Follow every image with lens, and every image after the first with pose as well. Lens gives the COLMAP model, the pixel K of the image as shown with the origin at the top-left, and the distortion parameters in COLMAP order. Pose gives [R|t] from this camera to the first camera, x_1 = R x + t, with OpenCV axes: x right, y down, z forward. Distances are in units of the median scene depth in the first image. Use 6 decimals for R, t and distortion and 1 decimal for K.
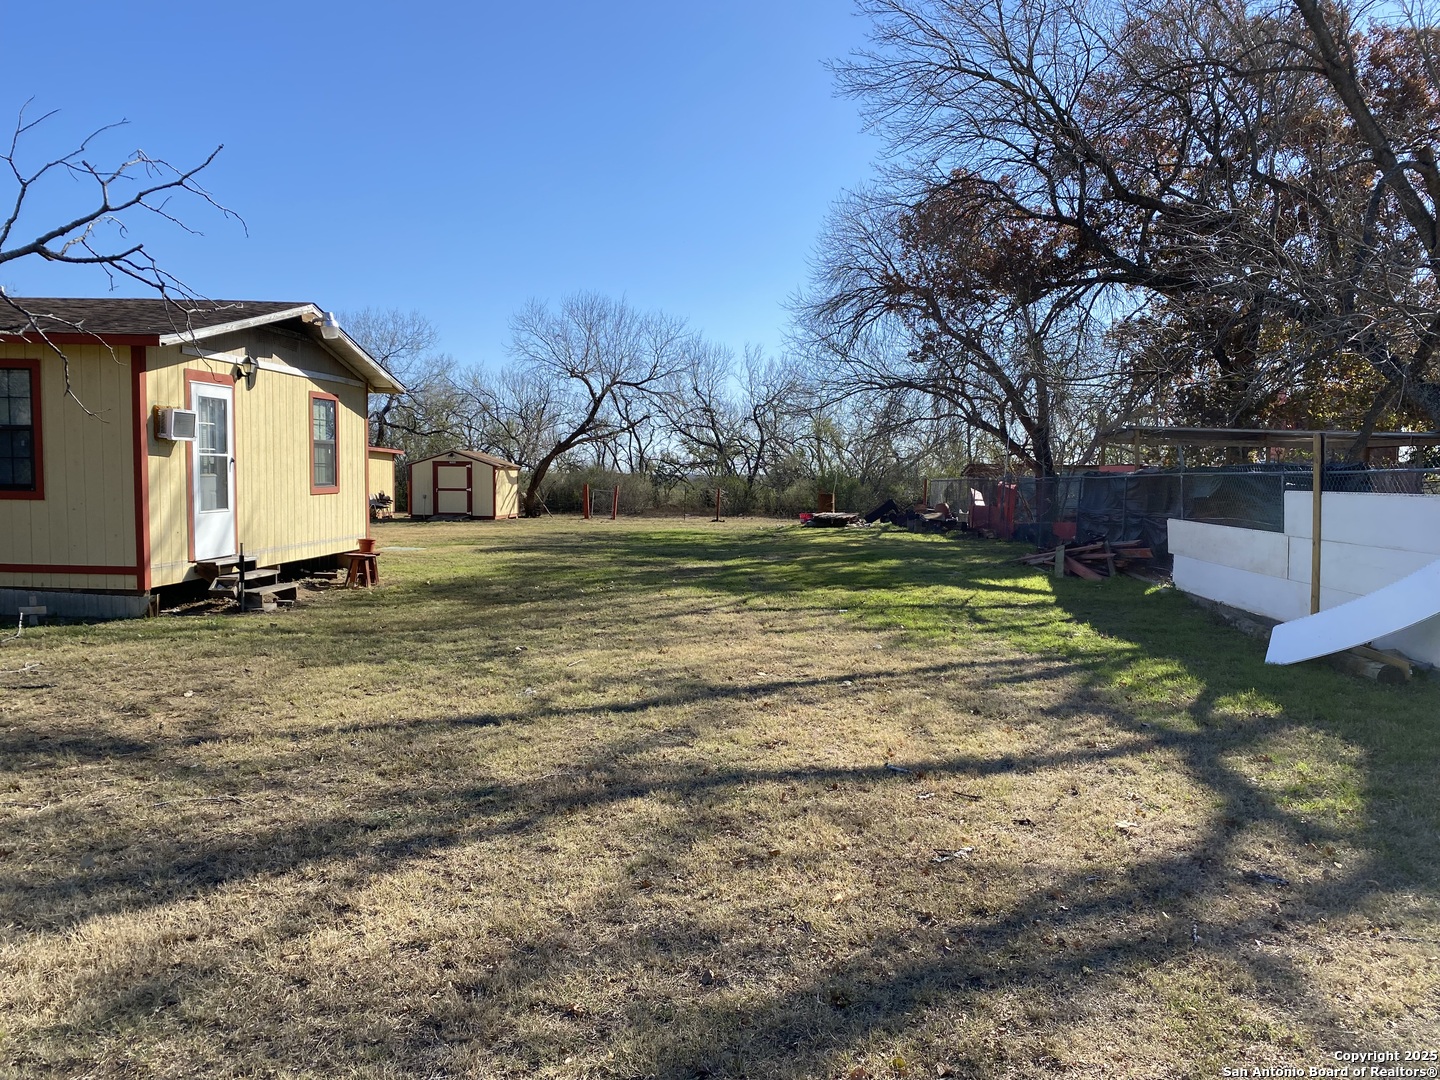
lens RADIAL K [[1065.4, 0, 712.2], [0, 1065.4, 533.1], [0, 0, 1]] dist [0.084005, -0.154679]
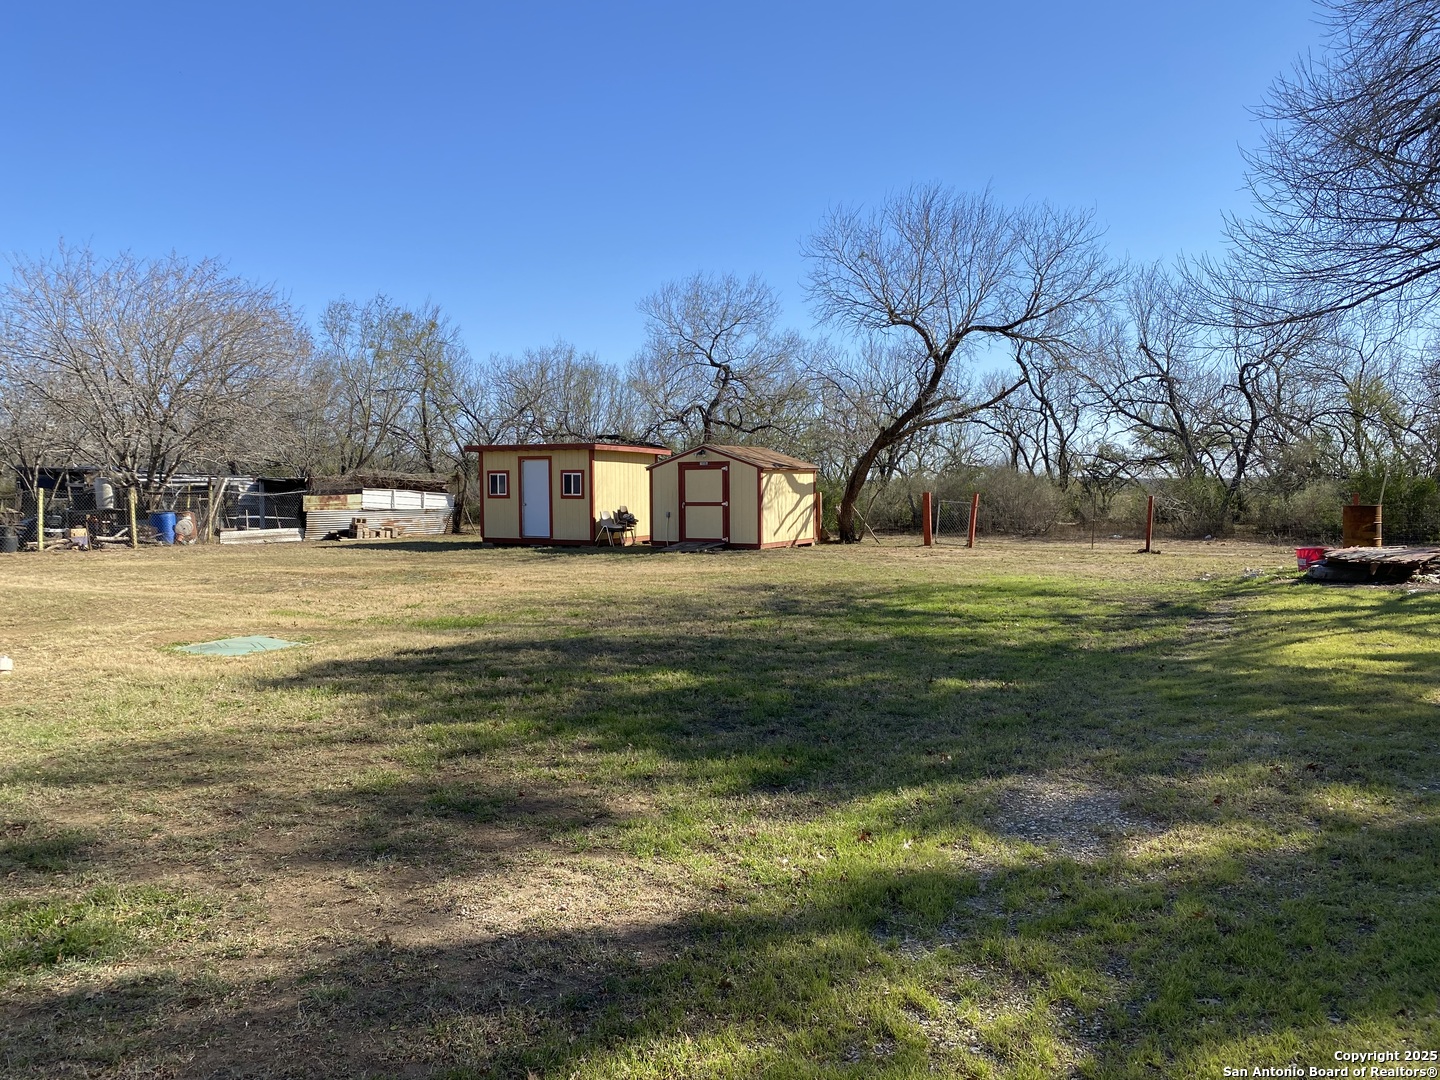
lens RADIAL K [[1065.4, 0, 712.2], [0, 1065.4, 533.1], [0, 0, 1]] dist [0.084005, -0.154679]
pose [[0.901315, 0.002776, -0.433156, 0.044965], [-0.006161, 0.999960, -0.006412, -0.016729], [0.433121, 0.008448, 0.901296, 0.369984]]
